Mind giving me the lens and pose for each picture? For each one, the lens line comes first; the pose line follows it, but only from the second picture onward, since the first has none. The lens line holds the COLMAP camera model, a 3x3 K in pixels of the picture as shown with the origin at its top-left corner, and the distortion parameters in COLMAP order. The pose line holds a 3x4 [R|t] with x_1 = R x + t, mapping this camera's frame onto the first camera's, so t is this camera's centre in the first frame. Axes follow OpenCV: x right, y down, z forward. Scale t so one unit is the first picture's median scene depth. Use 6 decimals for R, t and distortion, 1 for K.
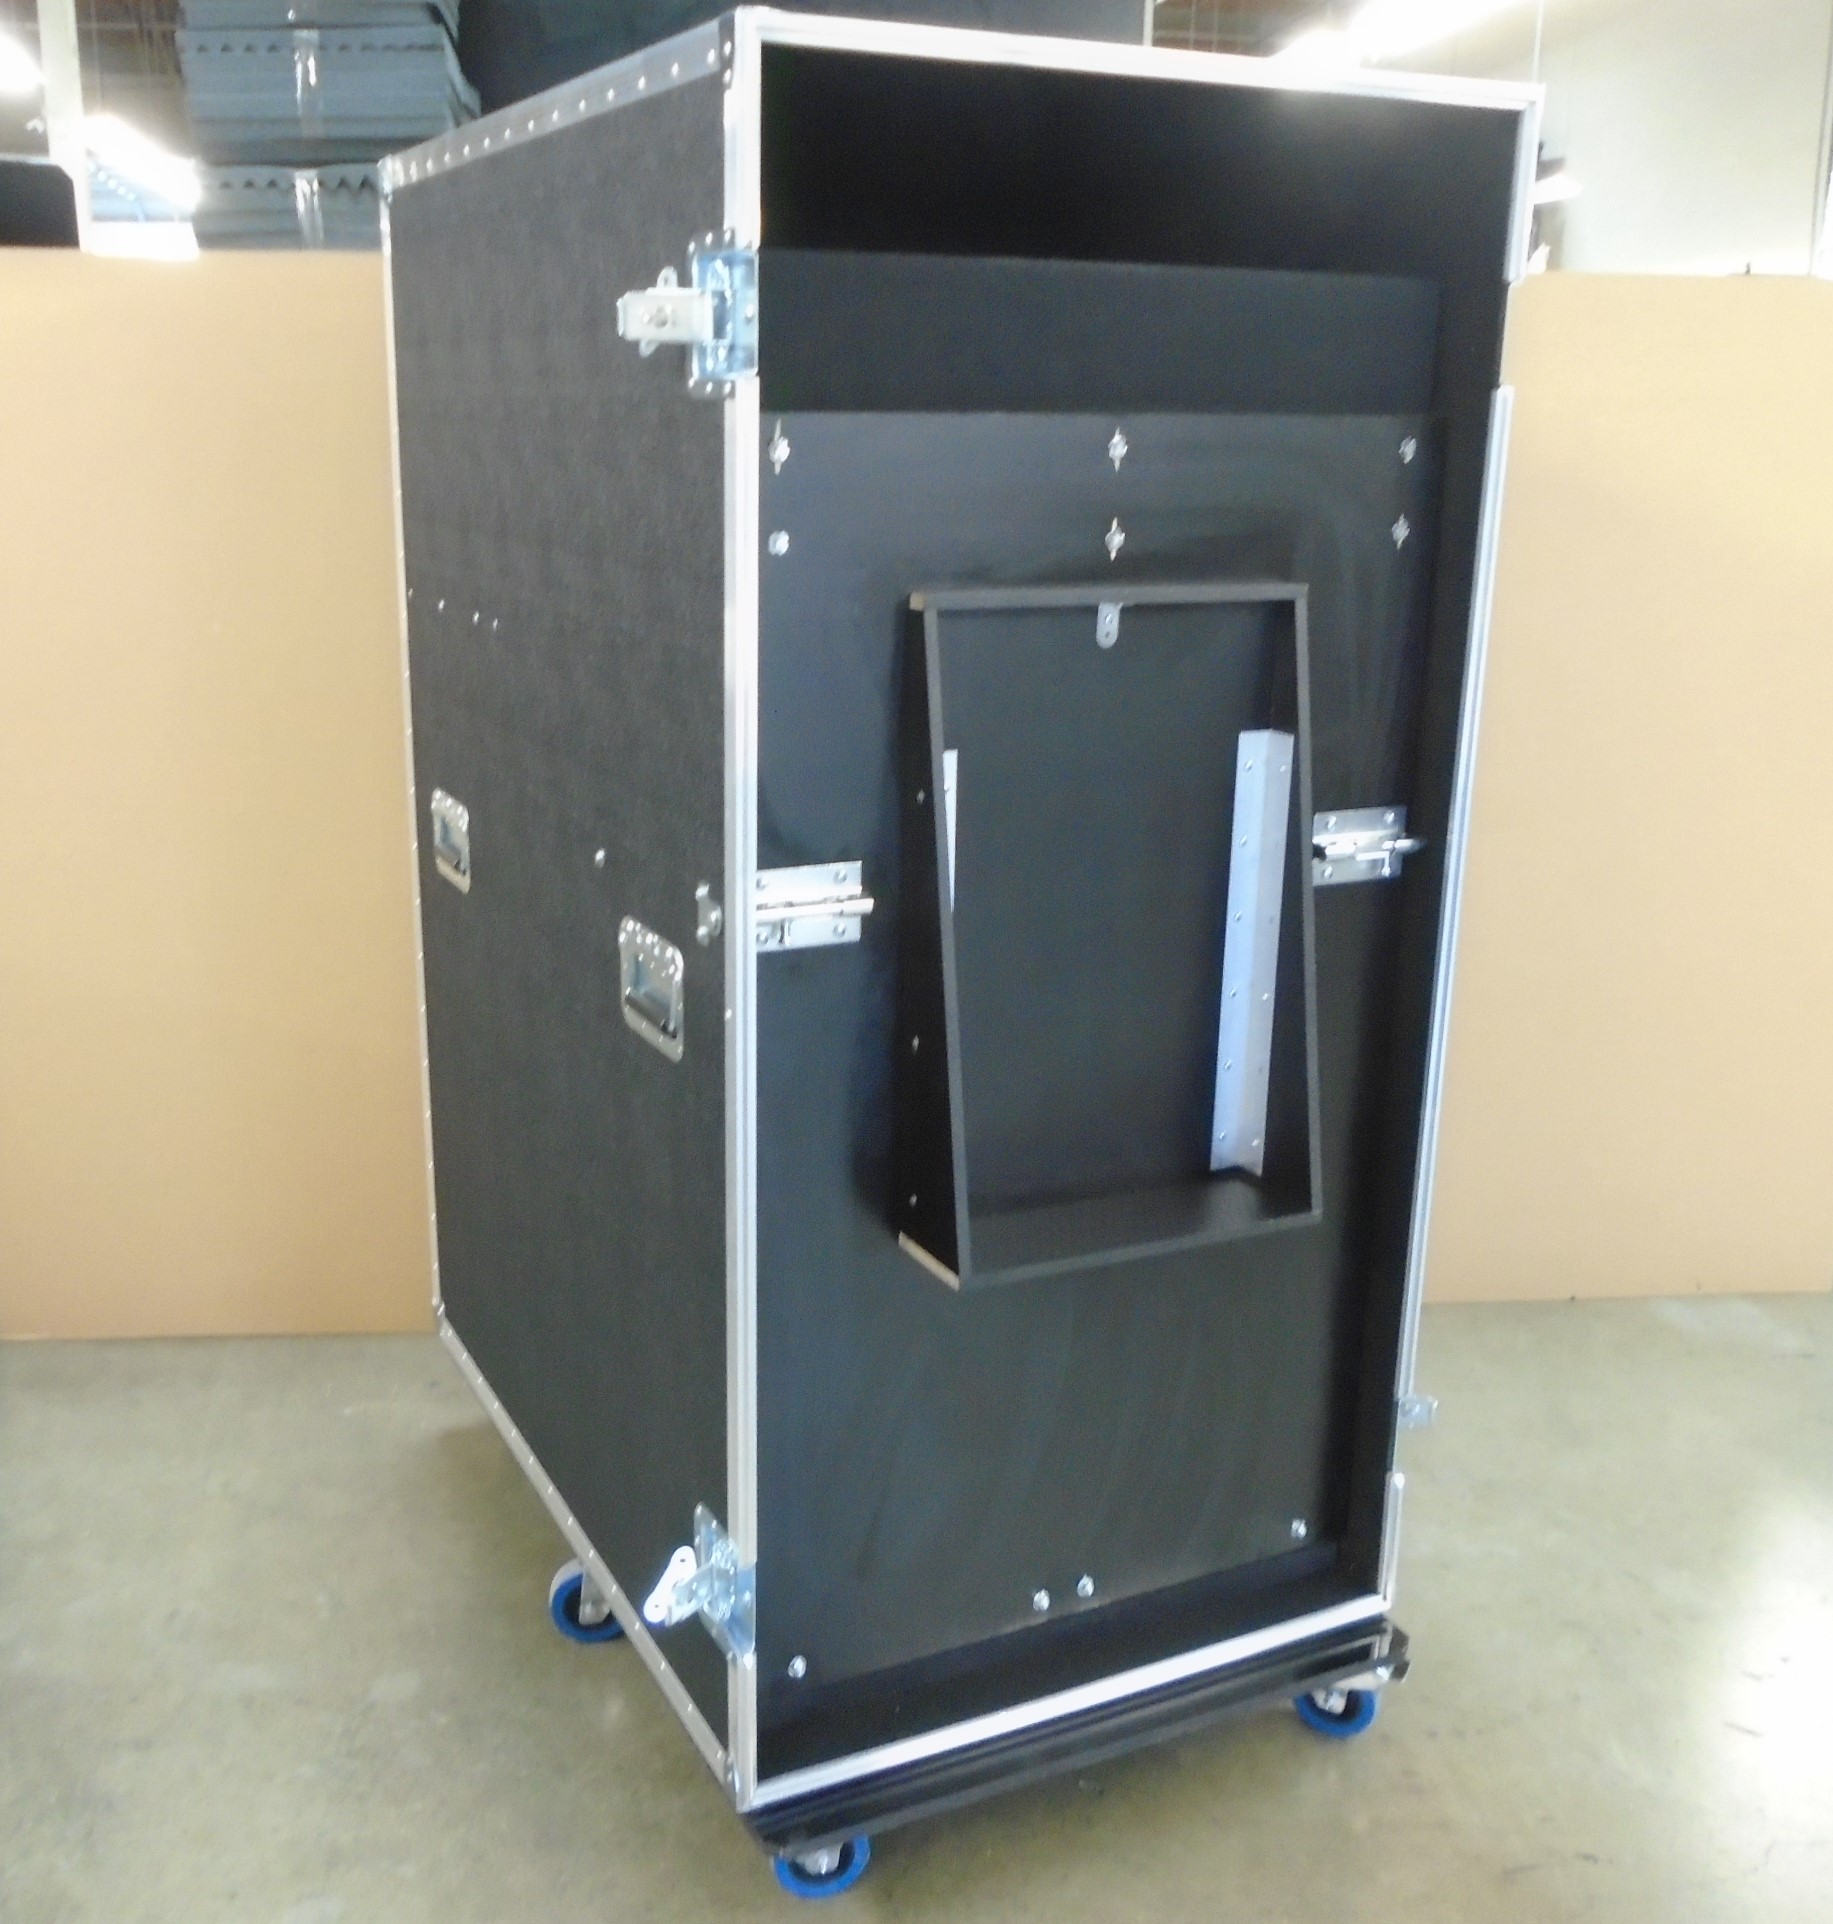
lens RADIAL K [[2026.2, 0, 885.9], [0, 2026.2, 964.3], [0, 0, 1]] dist [-0.123585, 0.005797]
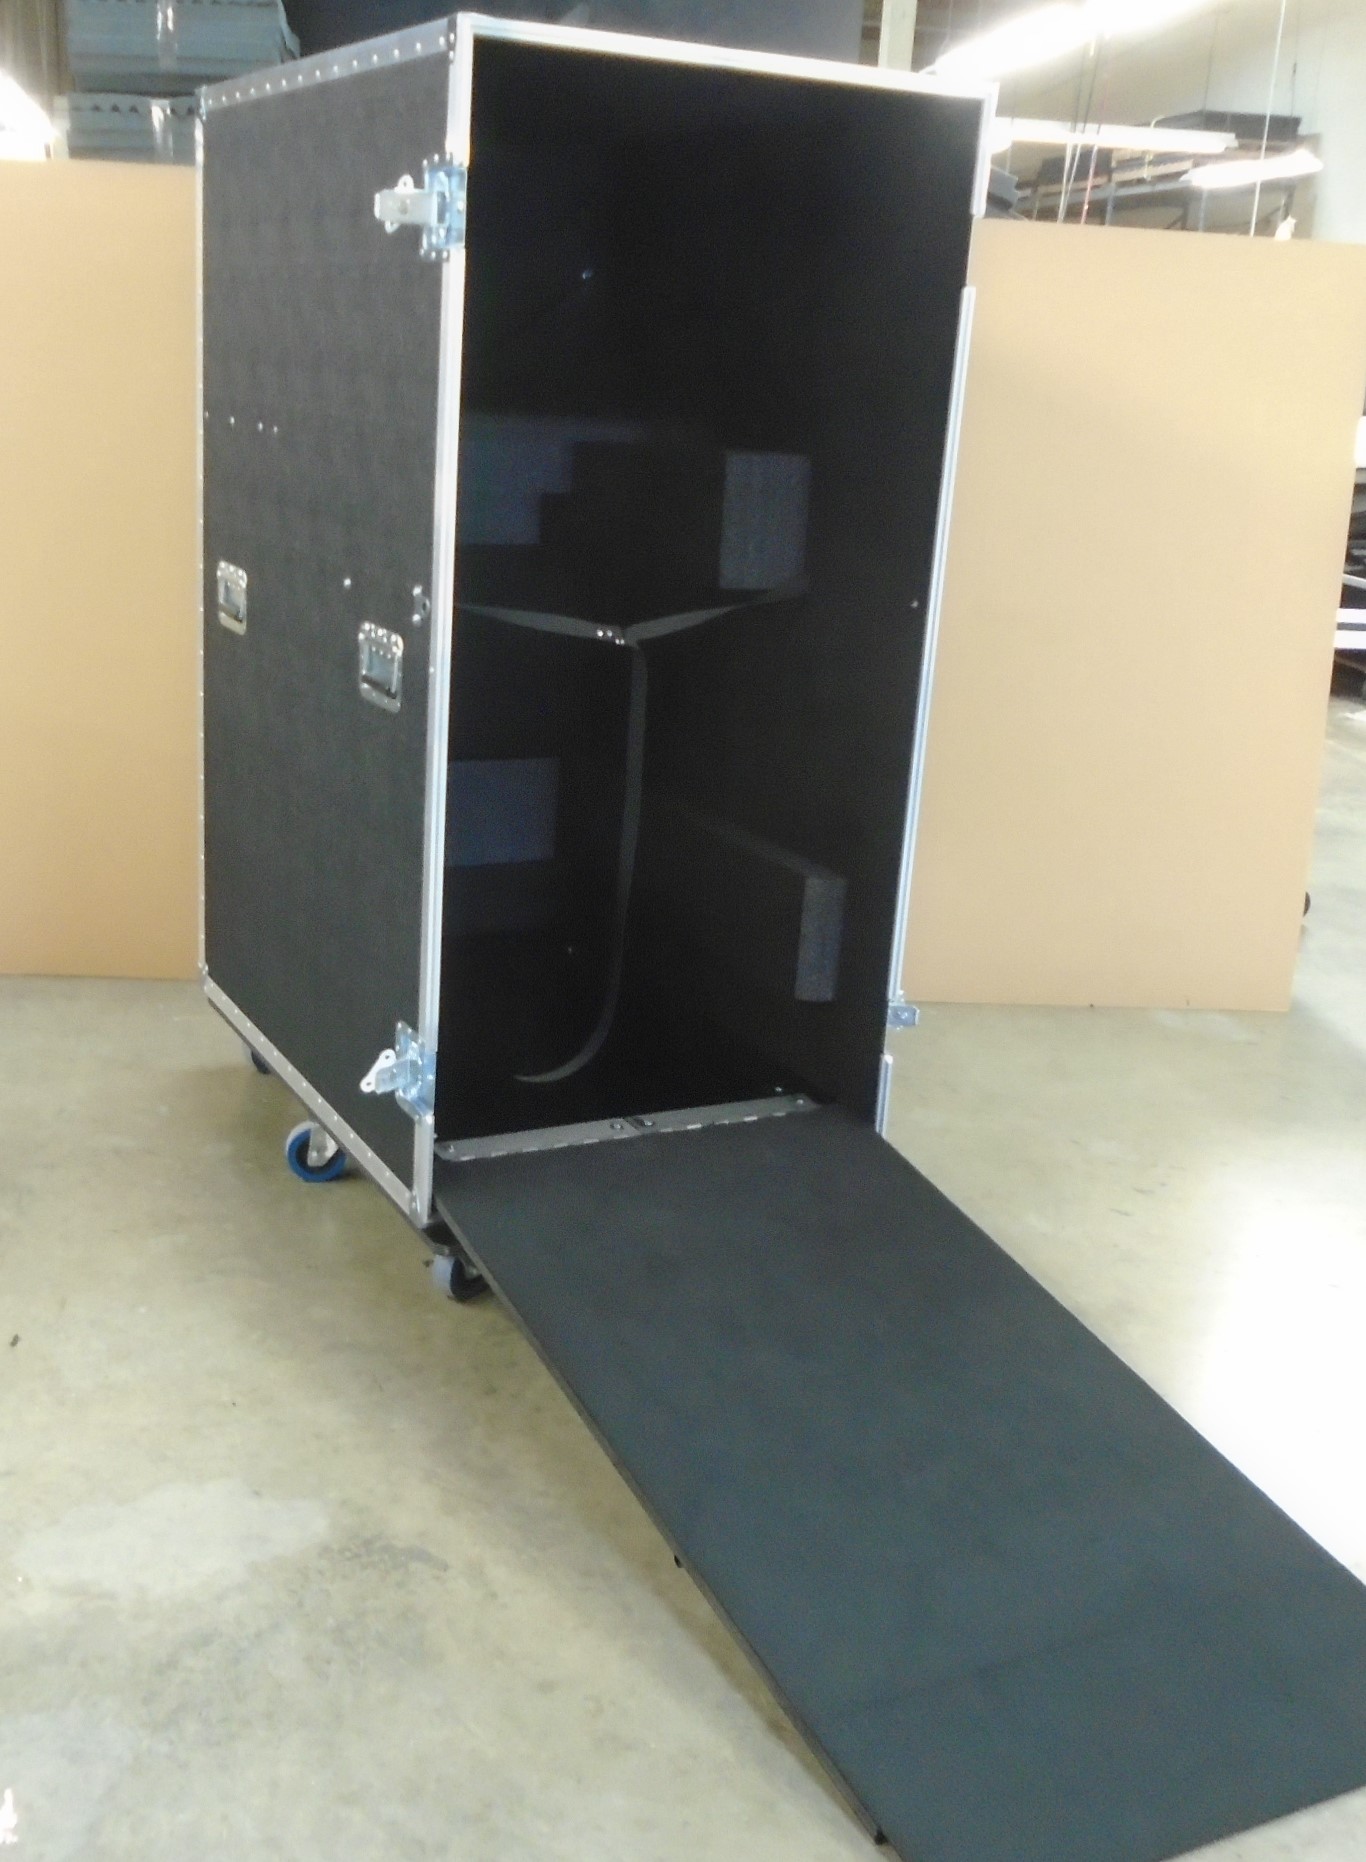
lens RADIAL K [[1961.7, 0, 686.7], [0, 1961.7, 999.6], [0, 0, 1]] dist [-0.068994, -0.030472]
pose [[0.997916, 0.035670, 0.053769, 0.041723], [-0.038305, 0.998074, 0.048787, 0.180609], [-0.051925, -0.050745, 0.997361, -0.470047]]
